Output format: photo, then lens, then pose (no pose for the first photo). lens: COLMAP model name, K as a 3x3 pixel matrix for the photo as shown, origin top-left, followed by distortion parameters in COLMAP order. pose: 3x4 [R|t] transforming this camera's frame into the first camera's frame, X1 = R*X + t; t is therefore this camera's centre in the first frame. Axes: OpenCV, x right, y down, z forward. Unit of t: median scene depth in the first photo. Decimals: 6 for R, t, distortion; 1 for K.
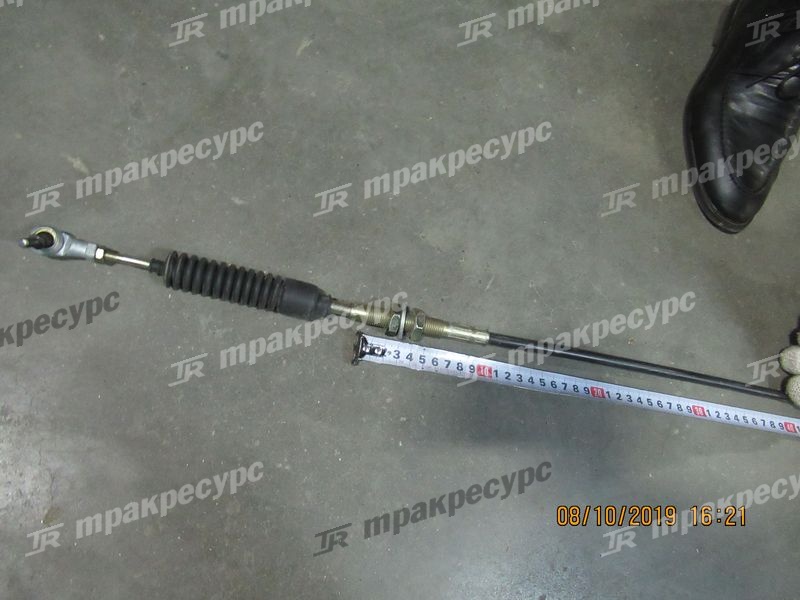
lens RADIAL K [[701.2, 0, 400.0], [0, 701.2, 300.0], [0, 0, 1]] dist [-0.006754, -0.005519]
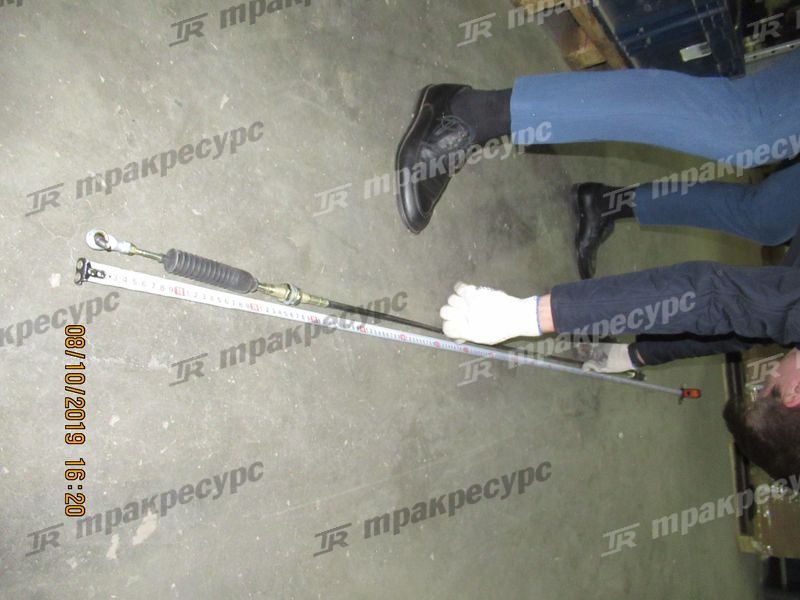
lens RADIAL K [[701.2, 0, 400.0], [0, 701.2, 300.0], [0, 0, 1]] dist [-0.006754, -0.005519]
pose [[0.793434, 0.017731, 0.608397, -0.776461], [-0.114320, 0.986127, 0.120349, -0.181102], [-0.597823, -0.165041, 0.784454, -0.471304]]
